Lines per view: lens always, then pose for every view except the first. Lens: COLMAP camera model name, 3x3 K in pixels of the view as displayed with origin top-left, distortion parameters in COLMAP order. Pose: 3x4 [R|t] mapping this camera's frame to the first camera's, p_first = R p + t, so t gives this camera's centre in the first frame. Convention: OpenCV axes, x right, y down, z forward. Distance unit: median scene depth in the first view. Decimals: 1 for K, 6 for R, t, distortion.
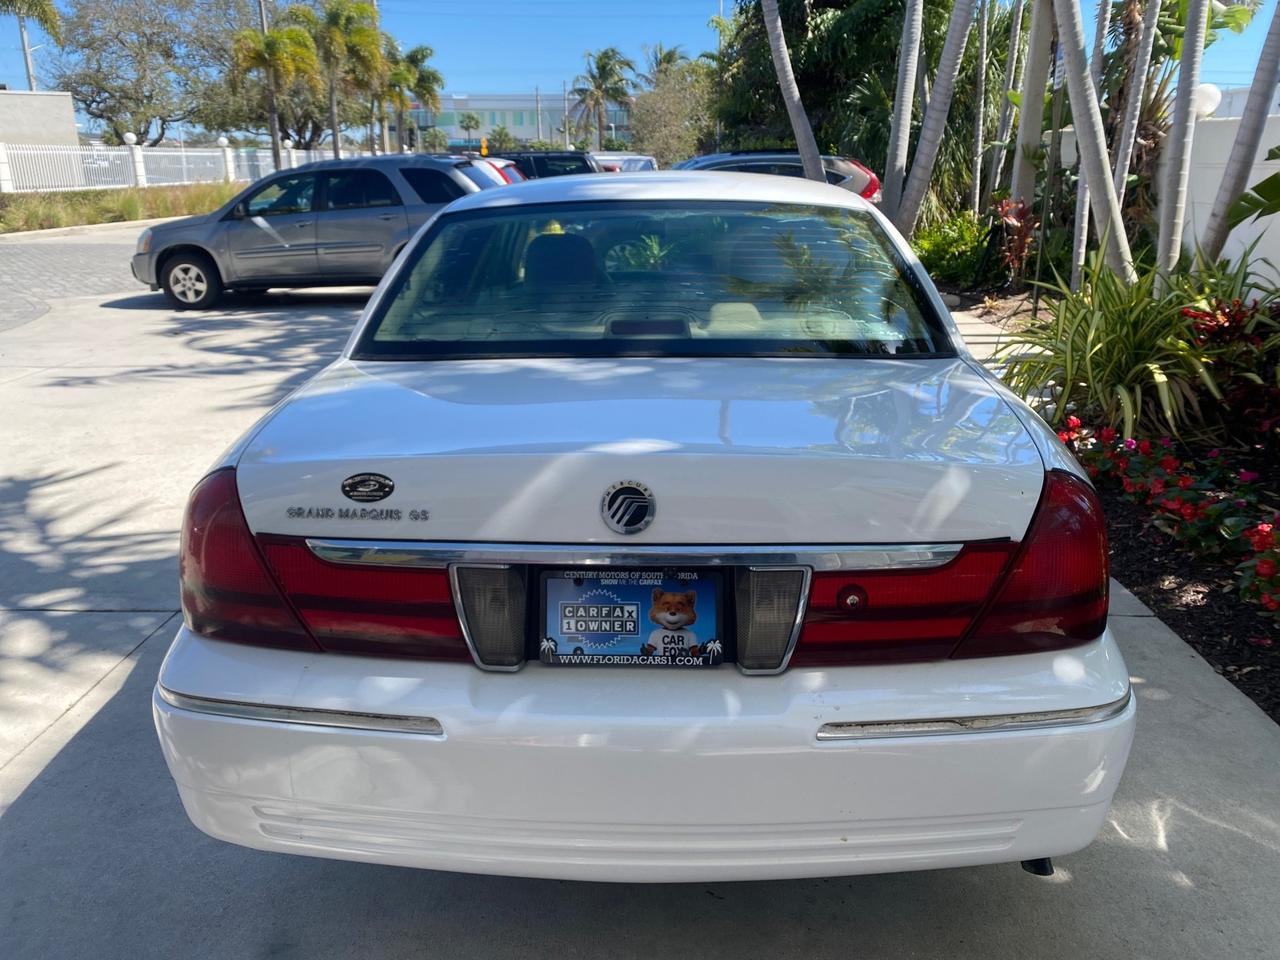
lens RADIAL K [[963.0, 0, 638.1], [0, 963.0, 477.1], [0, 0, 1]] dist [0.004199, -0.001620]
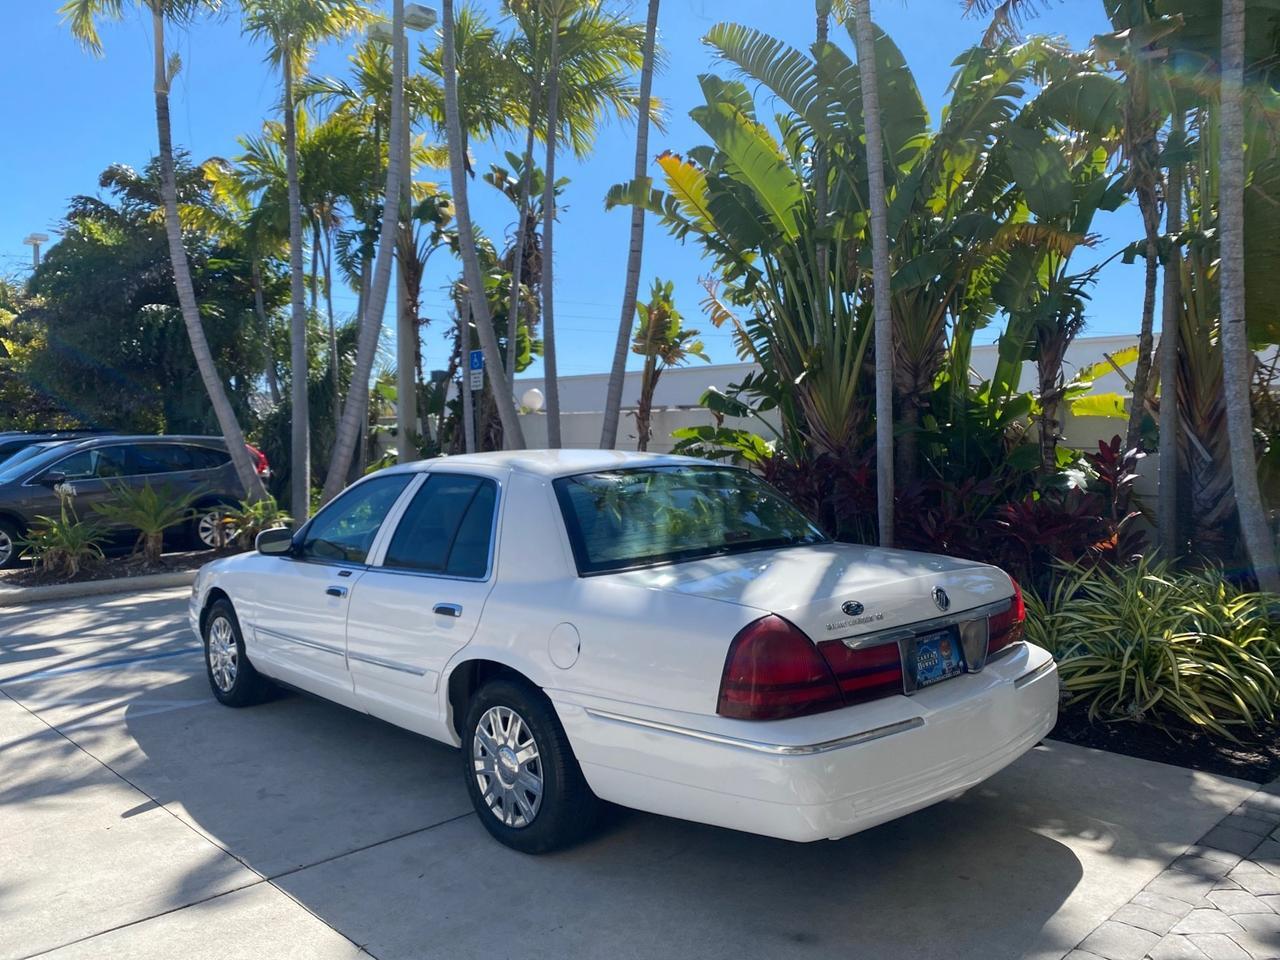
lens RADIAL K [[971.2, 0, 638.9], [0, 971.2, 476.5], [0, 0, 1]] dist [0.000969, 0.007917]
pose [[0.702016, -0.020372, 0.711869, -0.295469], [0.216355, 0.958447, -0.185932, 0.003918], [-0.678501, 0.284544, 0.677253, -0.012522]]
